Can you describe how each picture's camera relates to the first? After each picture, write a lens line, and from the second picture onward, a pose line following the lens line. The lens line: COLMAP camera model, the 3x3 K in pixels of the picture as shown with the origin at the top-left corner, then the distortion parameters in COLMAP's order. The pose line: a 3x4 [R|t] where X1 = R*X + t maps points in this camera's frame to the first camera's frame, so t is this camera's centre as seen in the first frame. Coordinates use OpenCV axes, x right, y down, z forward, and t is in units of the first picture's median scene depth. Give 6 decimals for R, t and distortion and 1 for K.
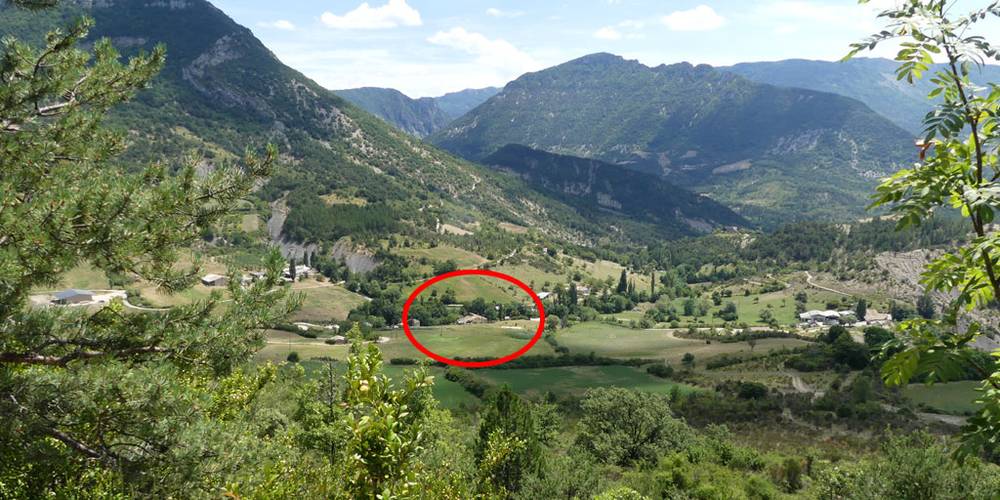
lens RADIAL K [[766.5, 0, 500.5], [0, 766.5, 251.4], [0, 0, 1]] dist [0.006465, 0.002172]
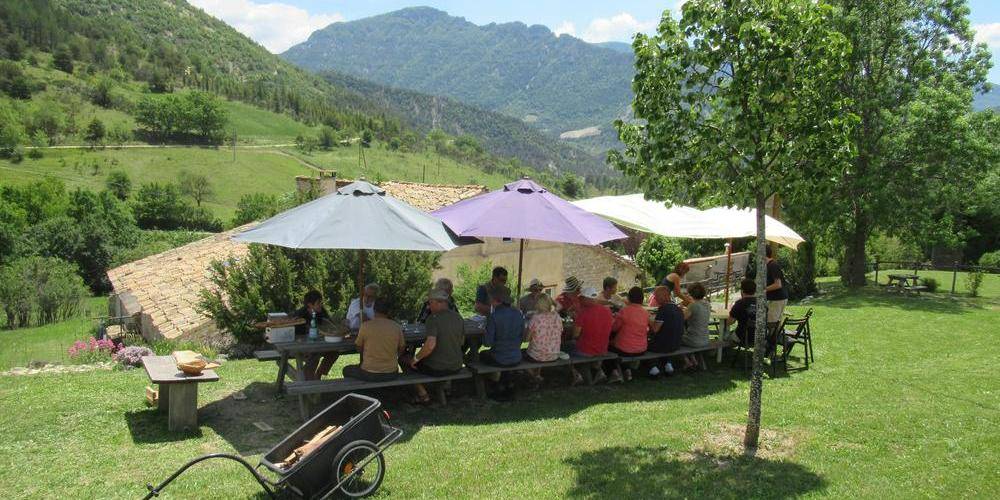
lens RADIAL K [[766.5, 0, 499.6], [0, 766.5, 253.9], [0, 0, 1]] dist [0.006465, 0.002172]
pose [[0.966484, 0.016768, 0.256180, -0.005938], [-0.021182, 0.999671, 0.014482, 0.012575], [-0.255853, -0.019423, 0.966521, 0.134715]]
